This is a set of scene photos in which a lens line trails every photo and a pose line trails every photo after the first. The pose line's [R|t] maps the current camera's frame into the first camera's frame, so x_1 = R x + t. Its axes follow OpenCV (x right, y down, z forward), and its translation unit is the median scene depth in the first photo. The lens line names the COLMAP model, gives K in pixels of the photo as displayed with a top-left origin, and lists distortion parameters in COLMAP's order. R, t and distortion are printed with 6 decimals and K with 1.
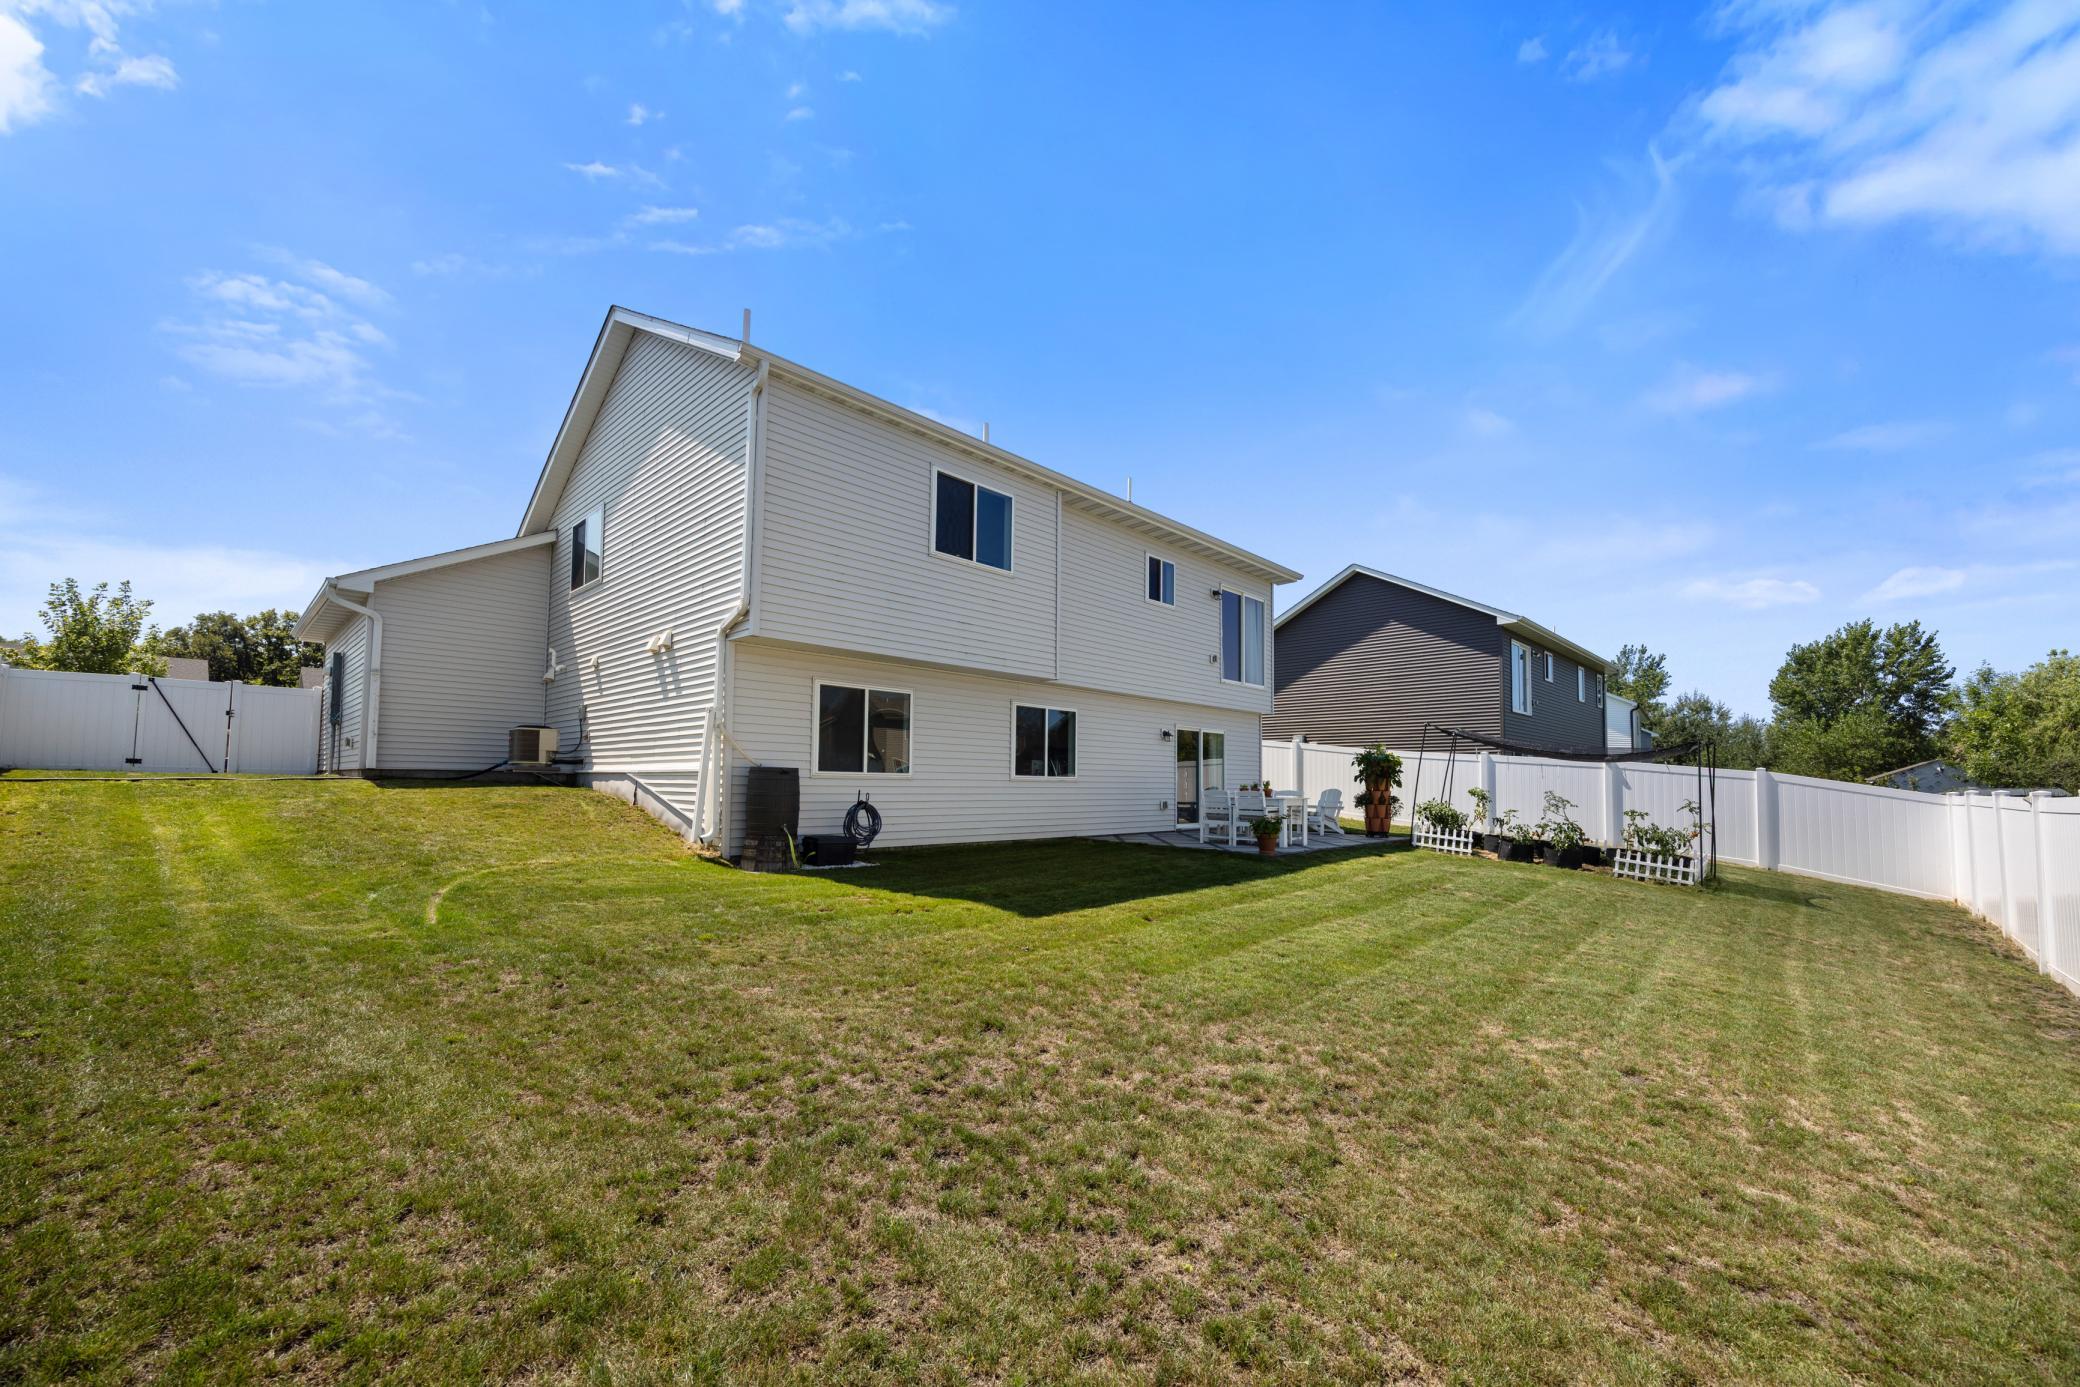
lens RADIAL K [[825.8, 0, 1044.7], [0, 825.8, 784.2], [0, 0, 1]] dist [-0.000767, 0.000019]
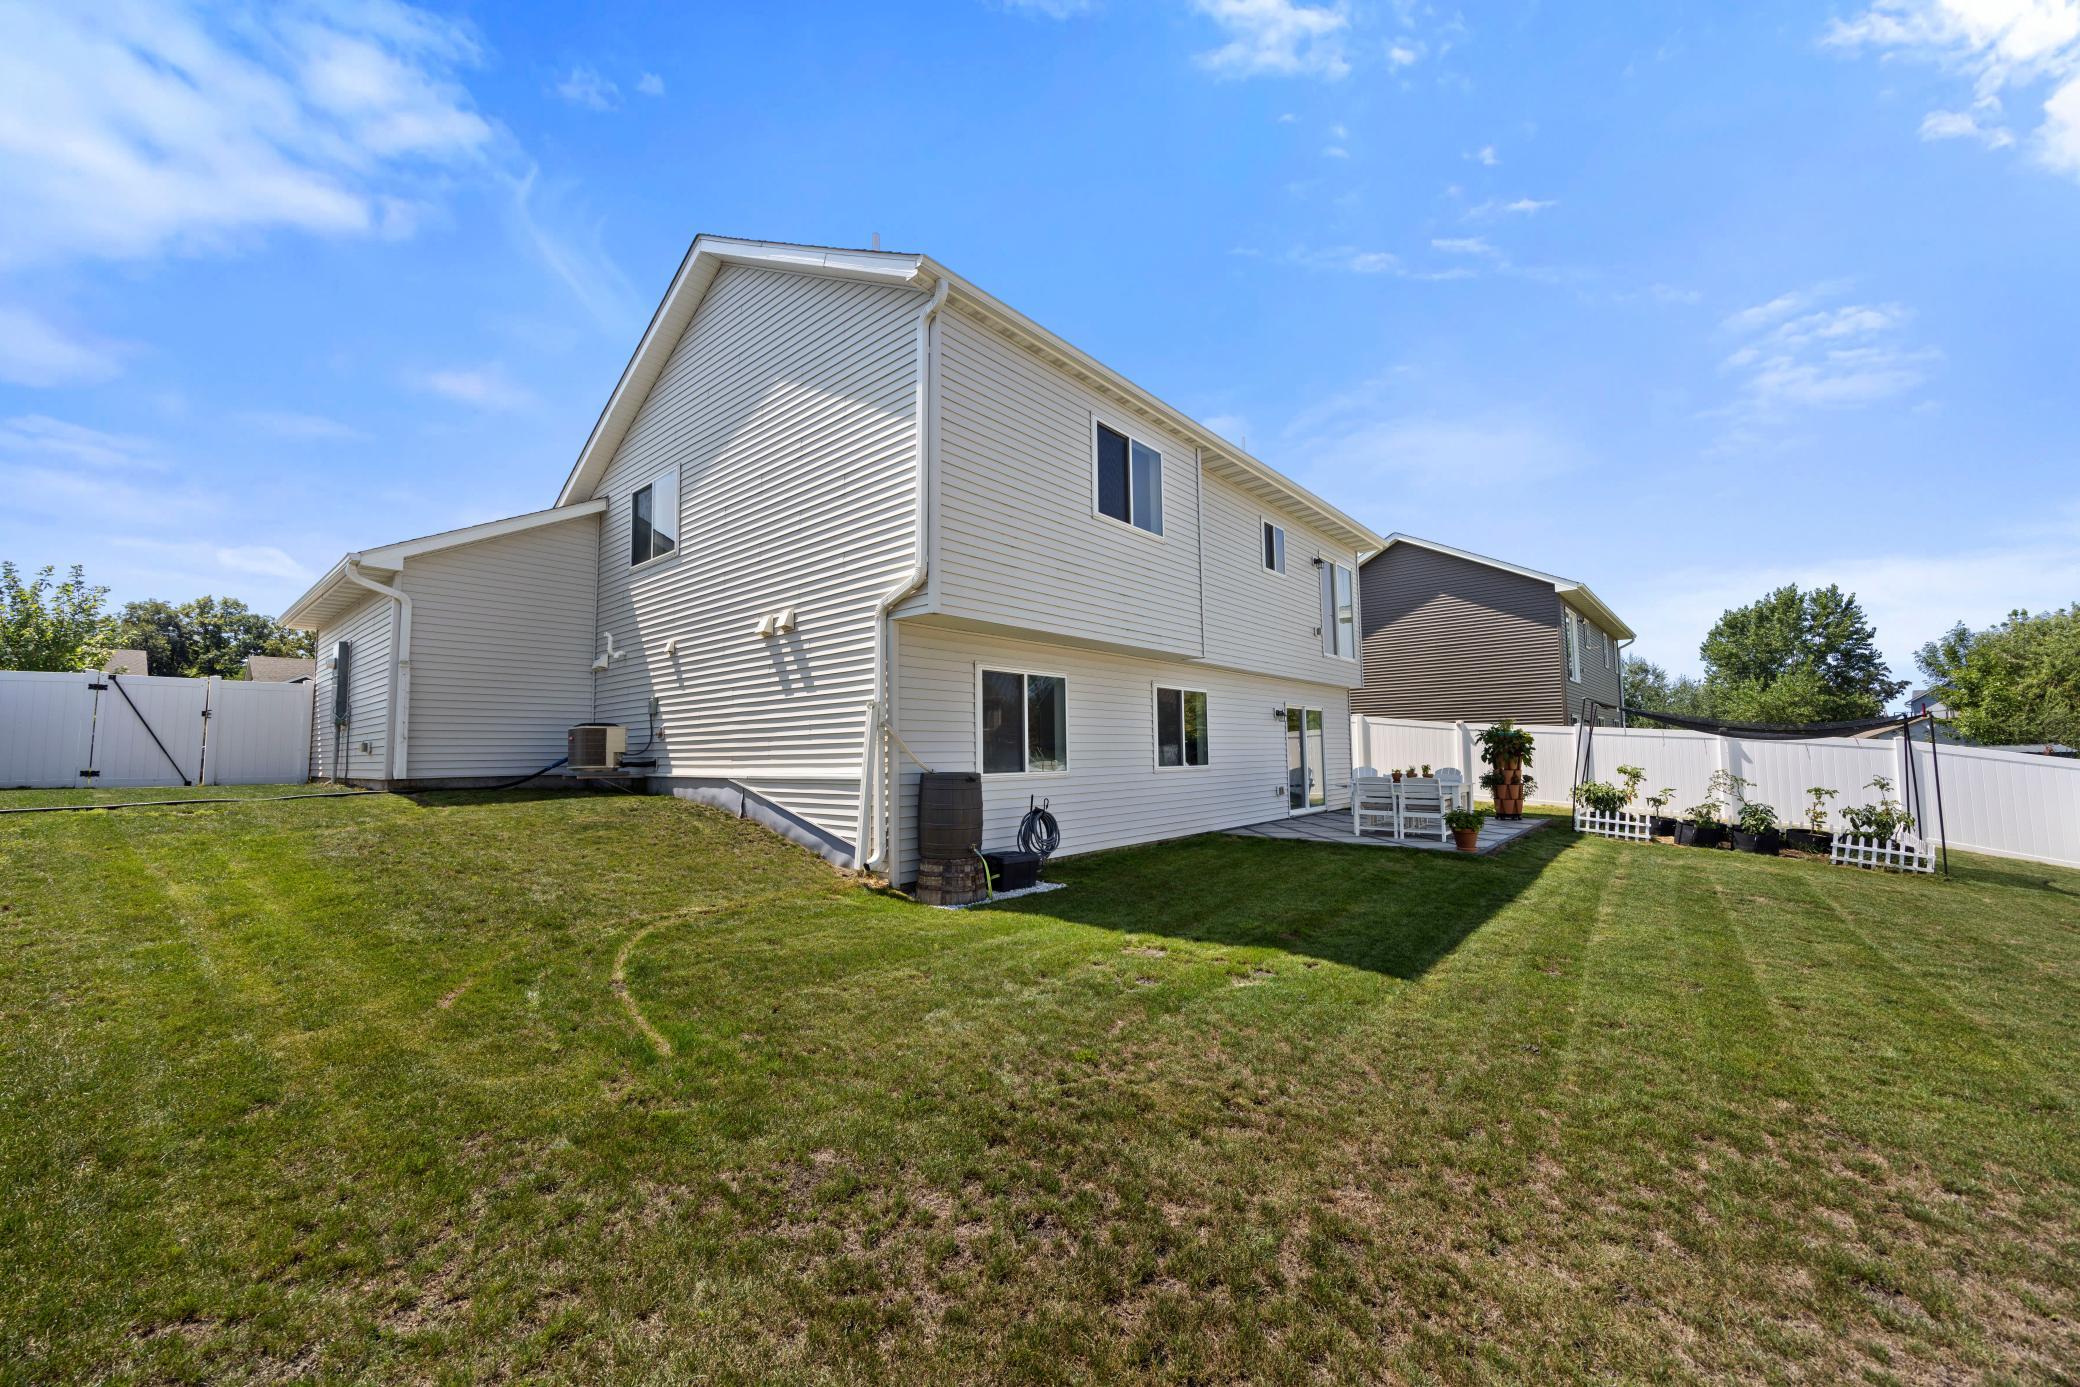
lens RADIAL K [[801.2, 0, 1036.8], [0, 801.2, 734.2], [0, 0, 1]] dist [-0.000235, -0.000139]
pose [[0.998223, -0.023224, 0.054872, -0.206873], [0.024649, 0.999373, -0.025432, -0.026691], [-0.054247, 0.026740, 0.998169, 0.147641]]
